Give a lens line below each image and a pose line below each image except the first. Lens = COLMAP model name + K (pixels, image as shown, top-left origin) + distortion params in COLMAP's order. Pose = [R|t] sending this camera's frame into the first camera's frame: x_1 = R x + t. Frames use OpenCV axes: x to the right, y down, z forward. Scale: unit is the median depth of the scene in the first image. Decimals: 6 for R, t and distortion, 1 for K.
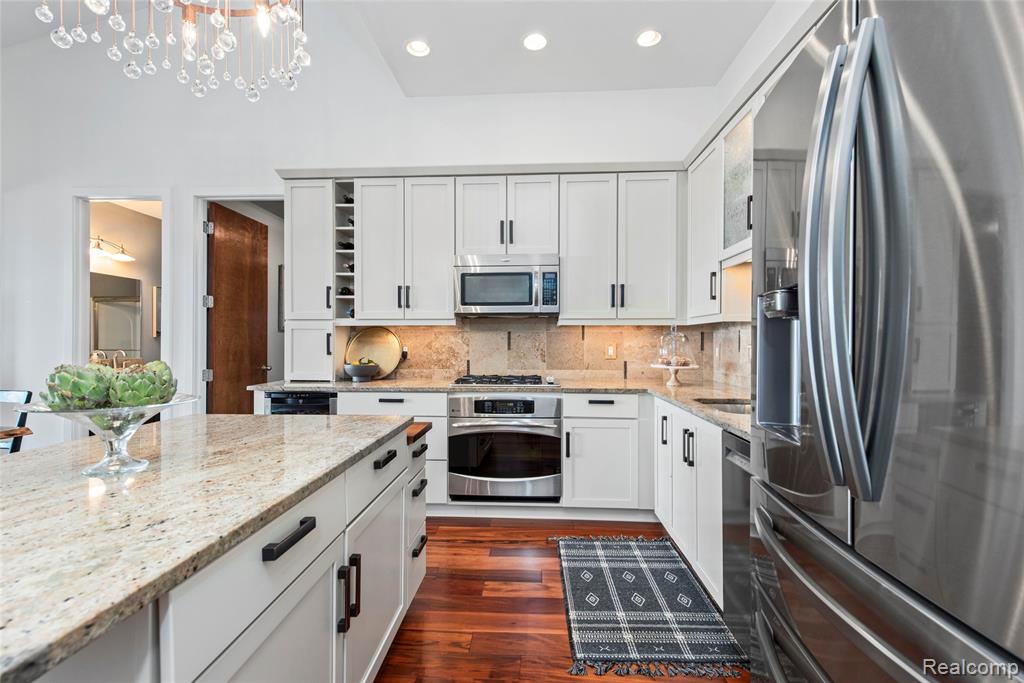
lens RADIAL K [[464.2, 0, 510.4], [0, 464.2, 341.9], [0, 0, 1]] dist [0.004237, 0.000023]
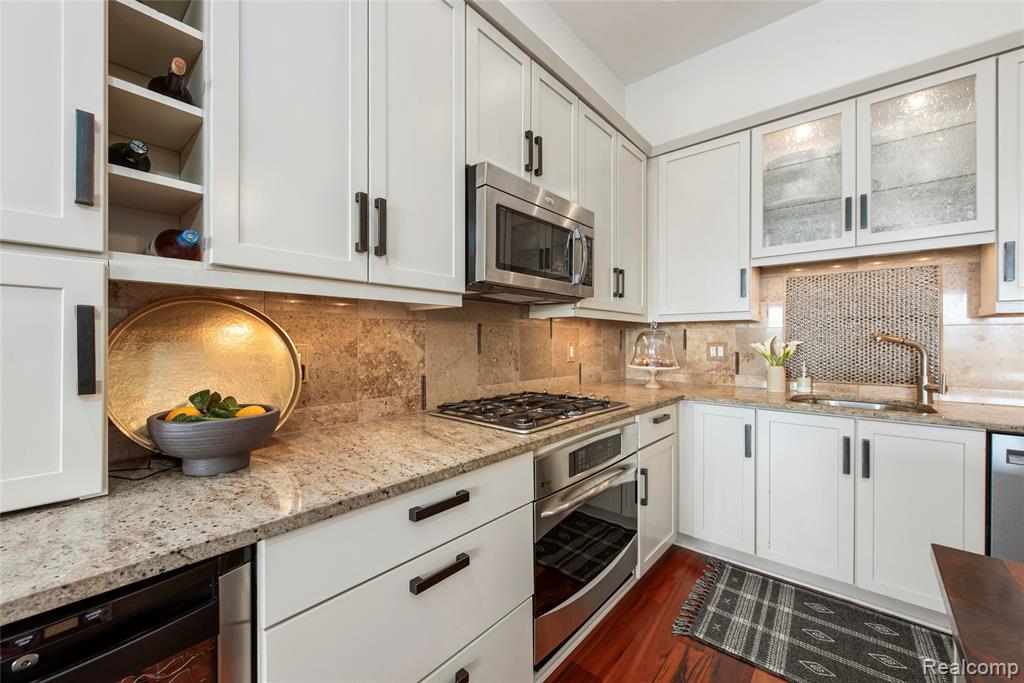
lens RADIAL K [[406.9, 0, 513.4], [0, 406.9, 342.5], [0, 0, 1]] dist [-0.004693, -0.000079]
pose [[0.608175, -0.005931, 0.793781, -0.466867], [0.003089, 0.999982, 0.005105, 0.000004], [-0.793797, -0.000653, 0.608182, 0.763065]]
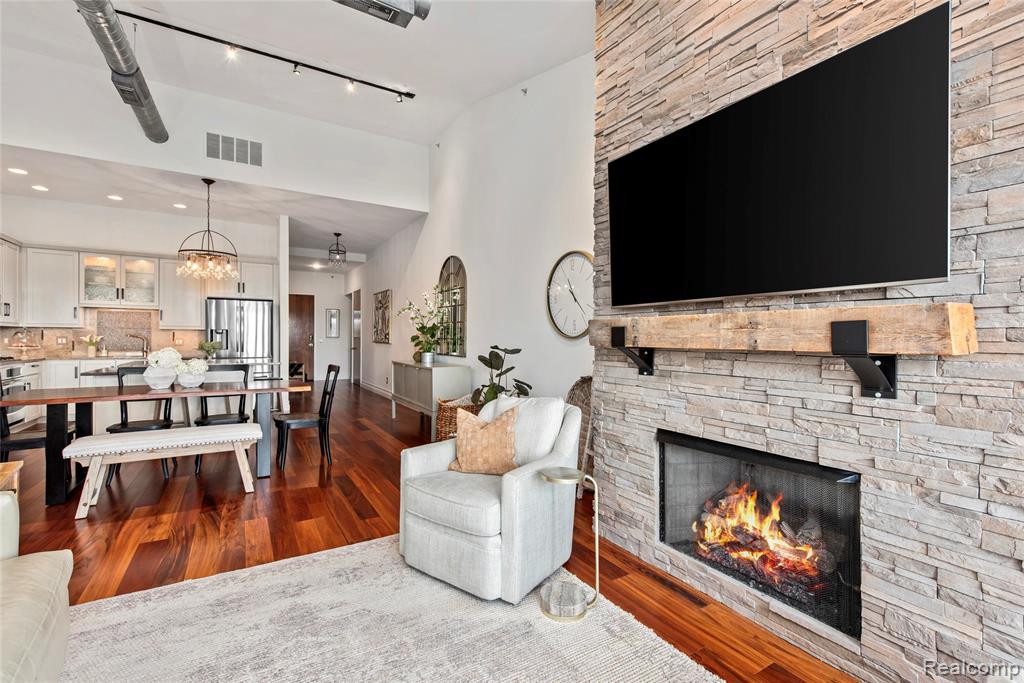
lens RADIAL K [[464.2, 0, 511.5], [0, 464.2, 341.2], [0, 0, 1]] dist [0.004237, 0.000023]
pose [[-0.548774, -0.007221, 0.835940, -2.450213], [-0.004619, 0.999974, 0.005605, 0.004818], [-0.835958, -0.000786, -0.548792, 0.391888]]
